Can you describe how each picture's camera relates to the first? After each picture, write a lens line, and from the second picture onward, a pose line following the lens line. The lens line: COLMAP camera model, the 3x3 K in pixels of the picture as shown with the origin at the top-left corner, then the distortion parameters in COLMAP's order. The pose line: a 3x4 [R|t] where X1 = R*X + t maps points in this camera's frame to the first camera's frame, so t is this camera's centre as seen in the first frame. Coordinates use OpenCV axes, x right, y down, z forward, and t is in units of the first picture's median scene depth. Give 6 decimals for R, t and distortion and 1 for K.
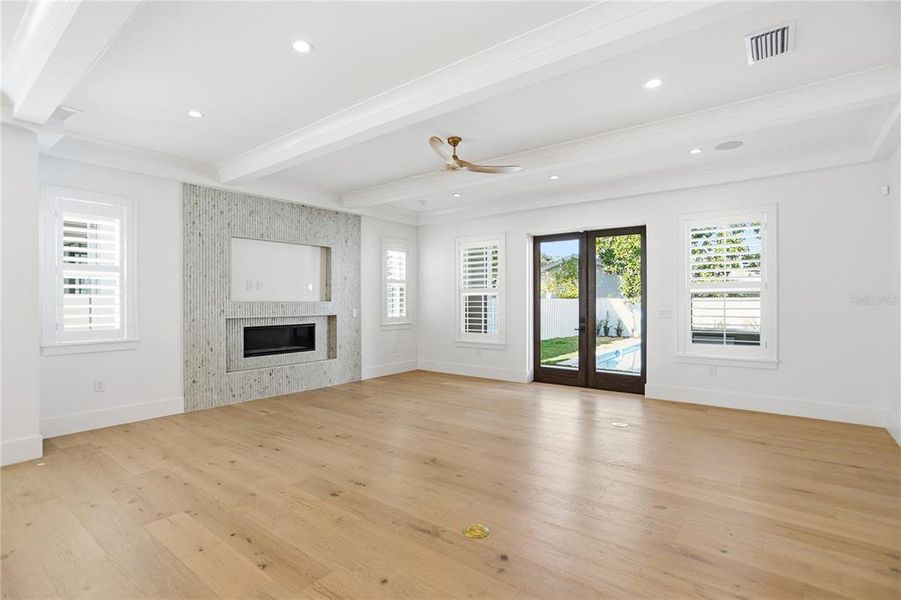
lens RADIAL K [[446.6, 0, 447.6], [0, 446.6, 303.2], [0, 0, 1]] dist [-0.016696, 0.010565]
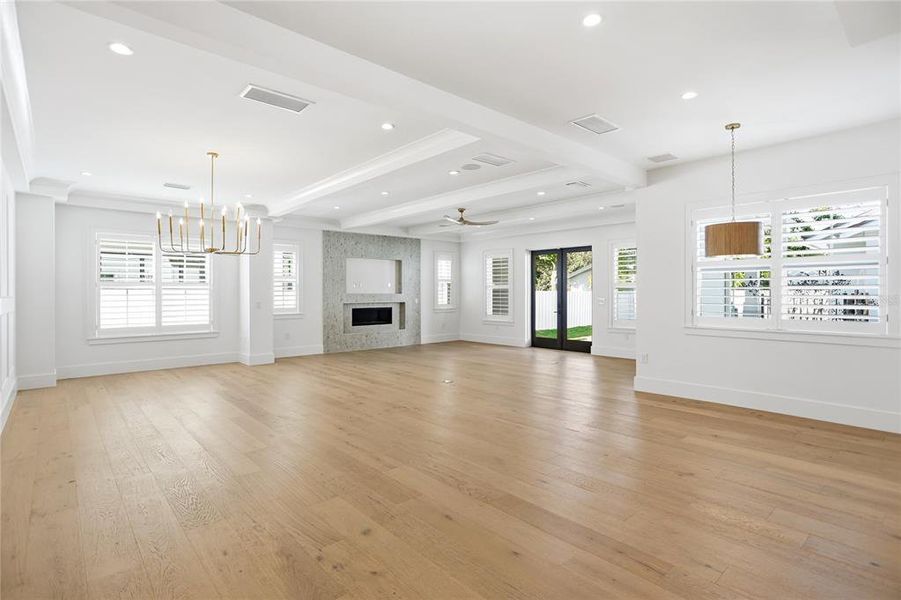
lens RADIAL K [[470.6, 0, 452.6], [0, 470.6, 294.5], [0, 0, 1]] dist [0.005938, 0.005093]
pose [[0.985782, 0.000838, -0.168028, 0.207754], [-0.000835, 1.000000, 0.000084, -0.001489], [0.168028, 0.000058, 0.985782, -0.651942]]
